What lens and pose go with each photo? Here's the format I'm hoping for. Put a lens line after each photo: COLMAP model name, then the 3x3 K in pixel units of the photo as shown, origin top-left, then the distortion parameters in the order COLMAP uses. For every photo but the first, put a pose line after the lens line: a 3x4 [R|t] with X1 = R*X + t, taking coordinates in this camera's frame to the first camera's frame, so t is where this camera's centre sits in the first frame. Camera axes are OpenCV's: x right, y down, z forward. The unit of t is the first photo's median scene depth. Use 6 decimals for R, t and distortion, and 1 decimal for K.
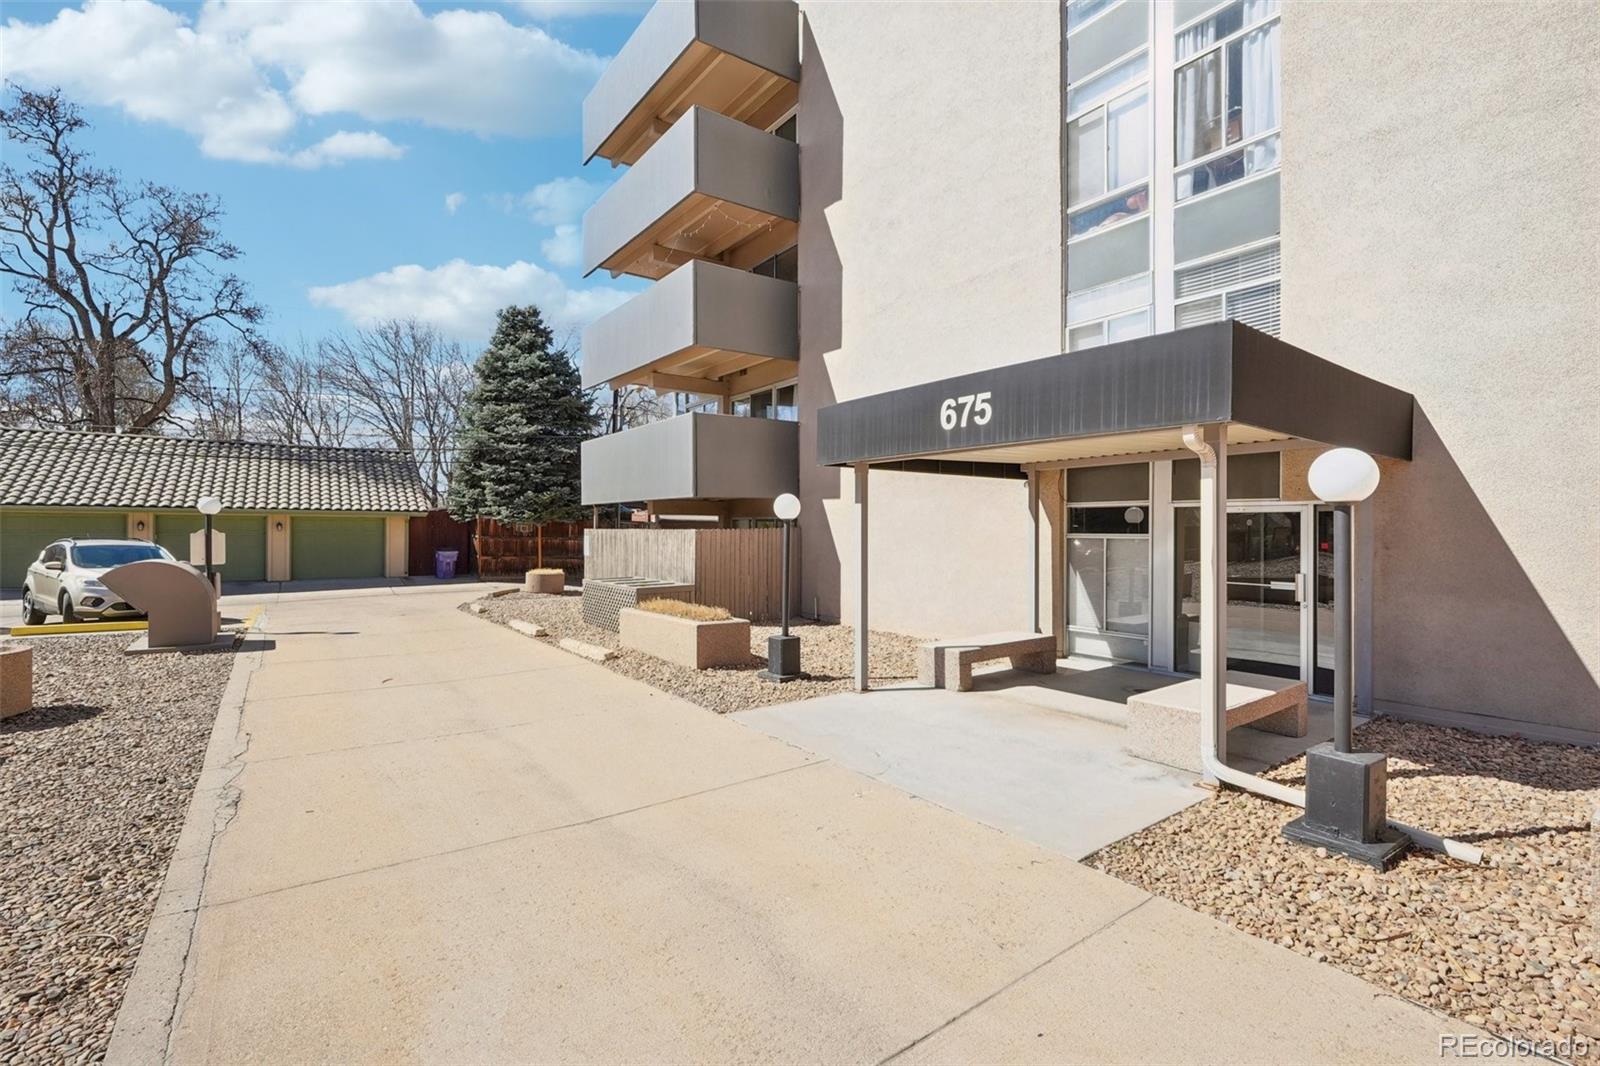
lens RADIAL K [[722.1, 0, 800.1], [0, 722.1, 531.2], [0, 0, 1]] dist [-0.003604, -0.000457]
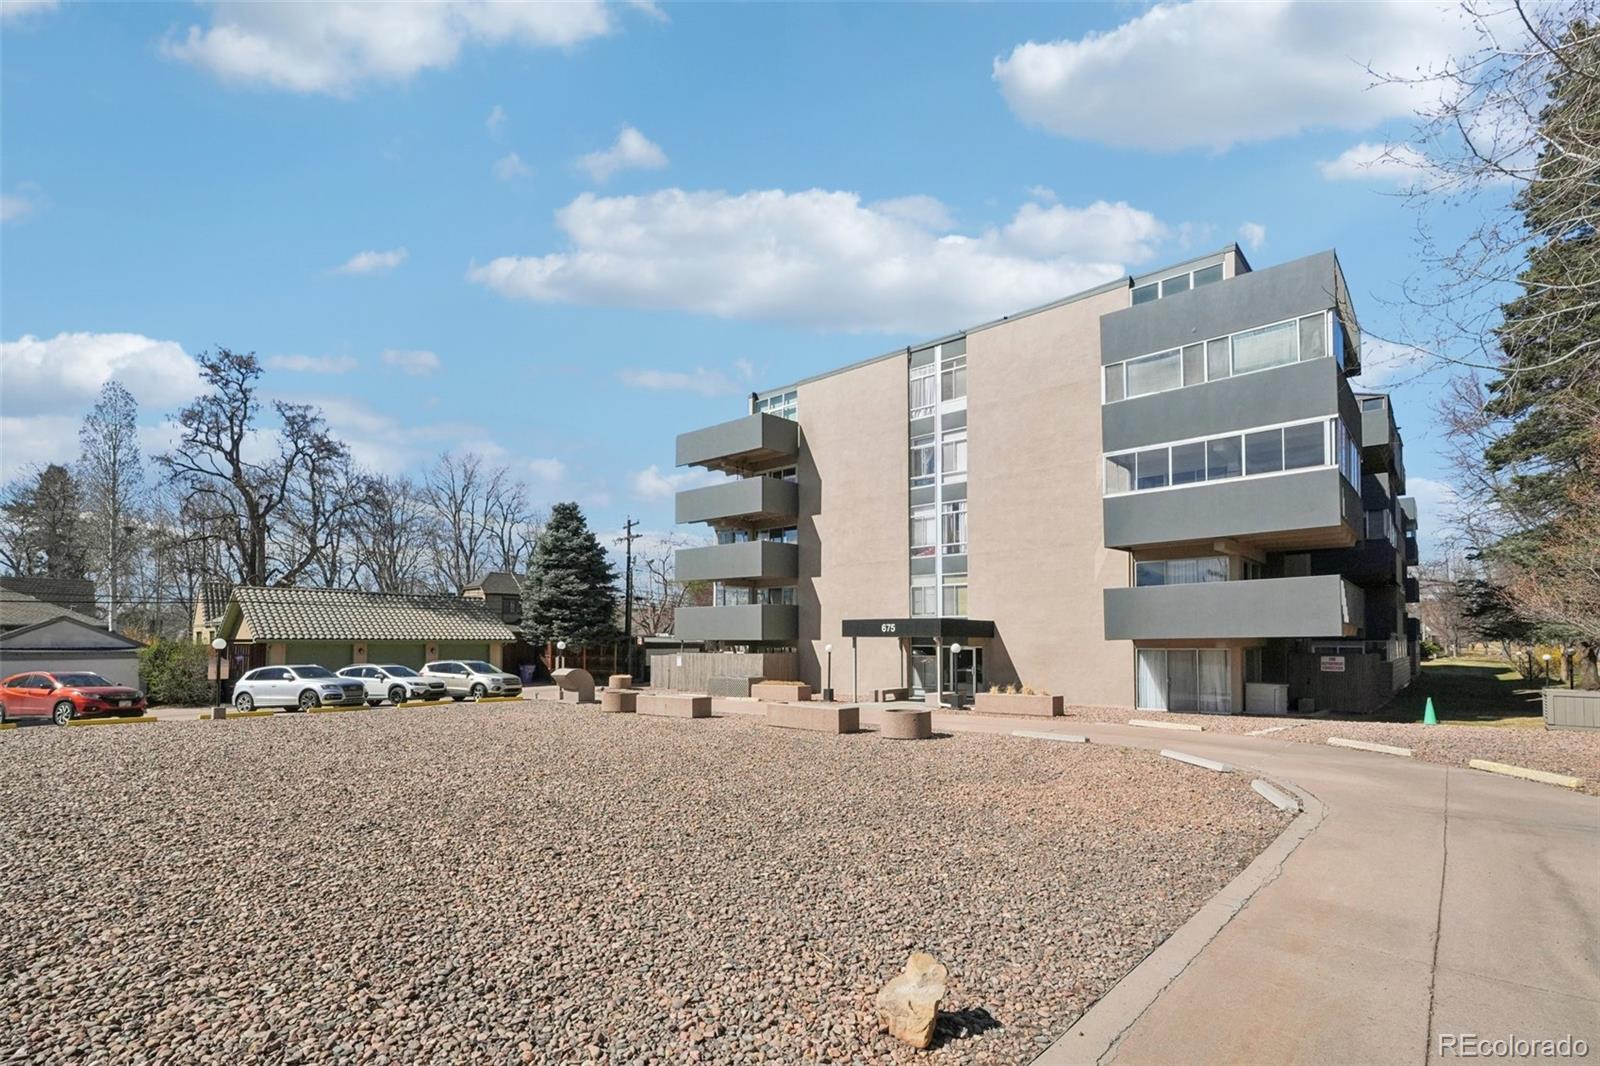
lens RADIAL K [[722.1, 0, 796.8], [0, 722.1, 637.8], [0, 0, 1]] dist [-0.003604, -0.000457]
pose [[0.980068, -0.003525, 0.198629, -0.454992], [0.005191, 0.999956, -0.007870, -0.031339], [-0.198593, 0.008744, 0.980043, -1.211920]]
